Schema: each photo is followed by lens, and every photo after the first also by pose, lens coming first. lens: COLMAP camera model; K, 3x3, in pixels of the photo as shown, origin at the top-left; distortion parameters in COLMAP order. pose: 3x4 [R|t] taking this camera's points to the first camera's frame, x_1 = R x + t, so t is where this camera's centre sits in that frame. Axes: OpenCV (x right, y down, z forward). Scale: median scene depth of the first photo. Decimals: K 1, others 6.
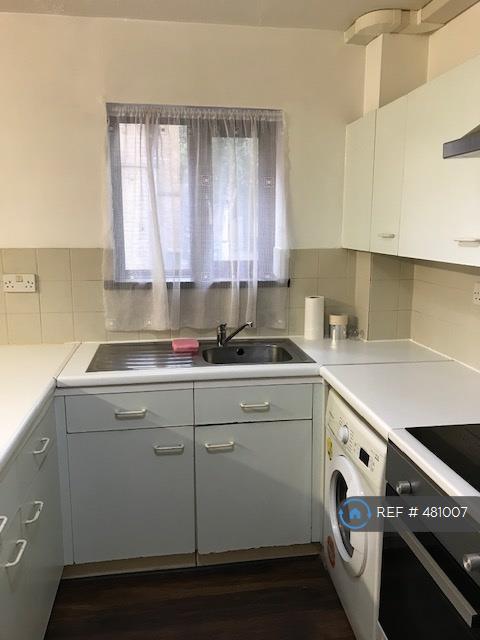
lens RADIAL K [[520.2, 0, 240.0], [0, 520.2, 320.0], [0, 0, 1]] dist [0.111316, -0.176859]
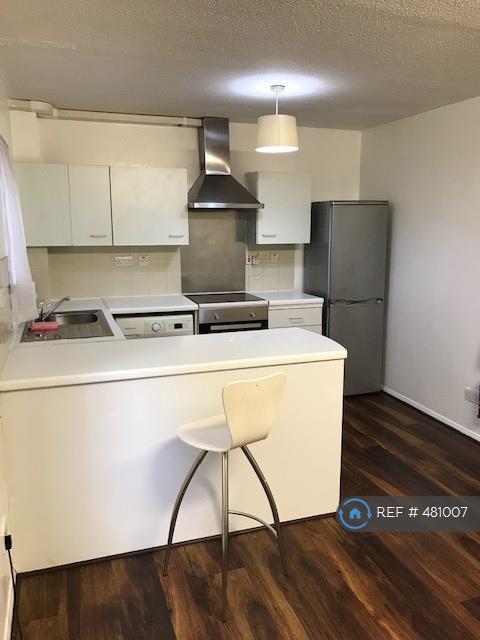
lens RADIAL K [[519.8, 0, 240.0], [0, 519.8, 320.0], [0, 0, 1]] dist [0.013233, -0.006672]
pose [[-0.181732, -0.185910, 0.965614, -1.380409], [0.177908, 0.959545, 0.218224, -0.152480], [-0.967121, 0.211449, -0.141305, 0.683186]]
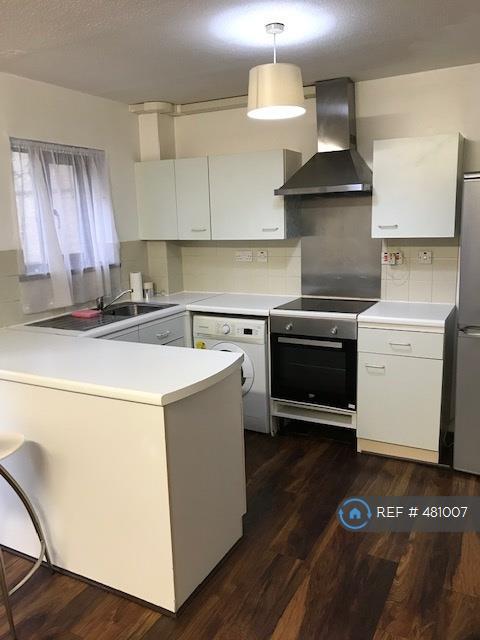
lens RADIAL K [[528.7, 0, 240.6], [0, 528.7, 314.1], [0, 0, 1]] dist [0.041956, -0.009169]
pose [[0.591394, -0.166195, 0.789070, -0.952959], [0.180995, 0.980921, 0.070951, 0.022385], [-0.785808, 0.100858, 0.610192, -0.186336]]
